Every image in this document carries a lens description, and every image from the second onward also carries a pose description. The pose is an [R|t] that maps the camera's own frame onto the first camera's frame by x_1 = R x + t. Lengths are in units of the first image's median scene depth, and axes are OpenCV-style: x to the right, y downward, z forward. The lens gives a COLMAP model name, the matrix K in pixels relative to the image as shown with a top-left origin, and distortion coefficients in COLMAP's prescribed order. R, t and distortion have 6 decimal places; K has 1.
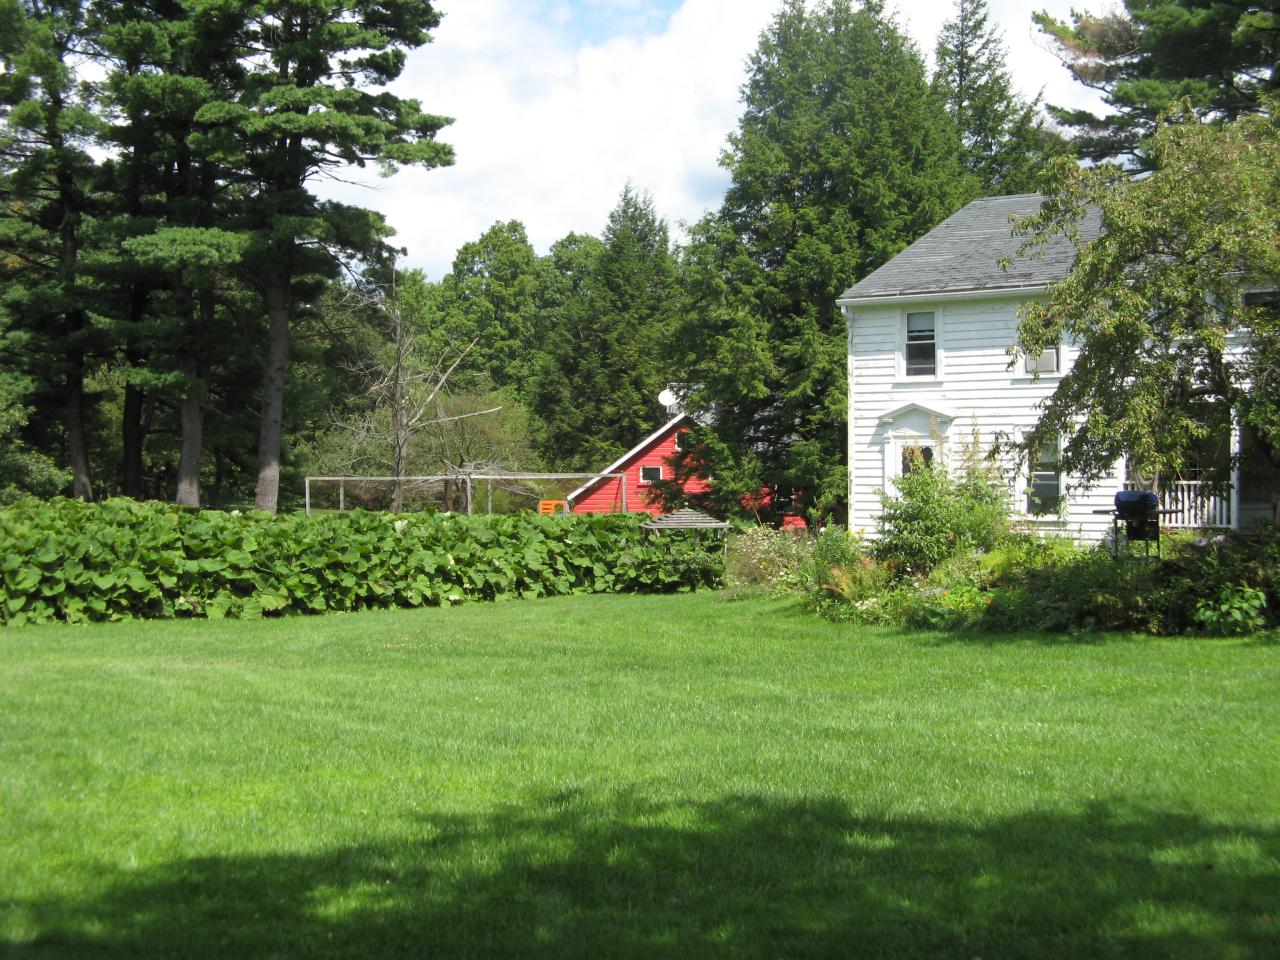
lens RADIAL K [[1224.9, 0, 640.0], [0, 1224.9, 480.0], [0, 0, 1]] dist [-0.115819, 0.059895]
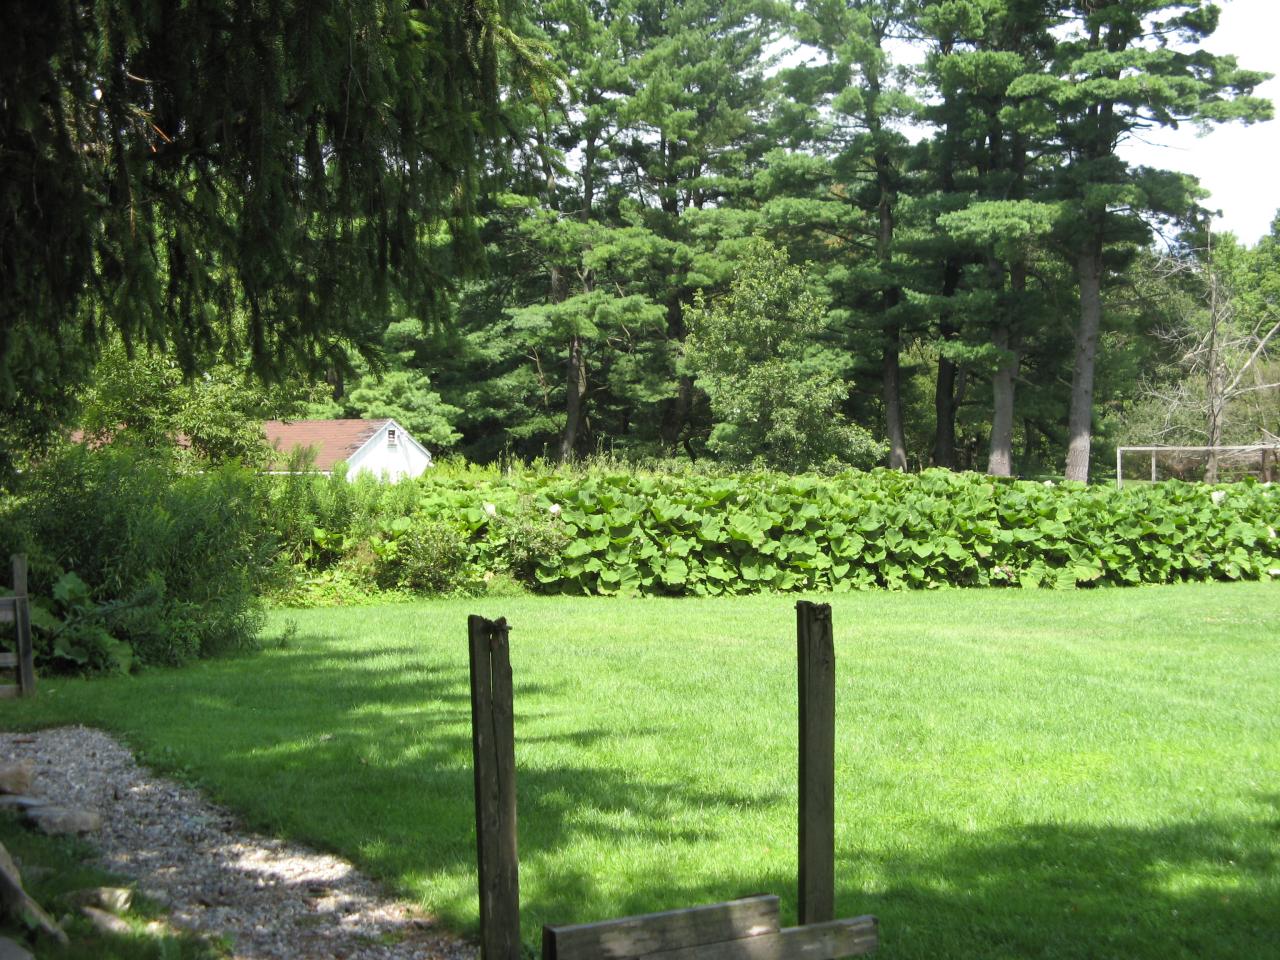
lens RADIAL K [[1224.9, 0, 640.0], [0, 1224.9, 480.0], [0, 0, 1]] dist [-0.115819, 0.059895]
pose [[0.927622, -0.001502, -0.373518, -0.307042], [0.004882, 0.999955, 0.008105, 0.016342], [0.373490, -0.009342, 0.927587, -0.061745]]
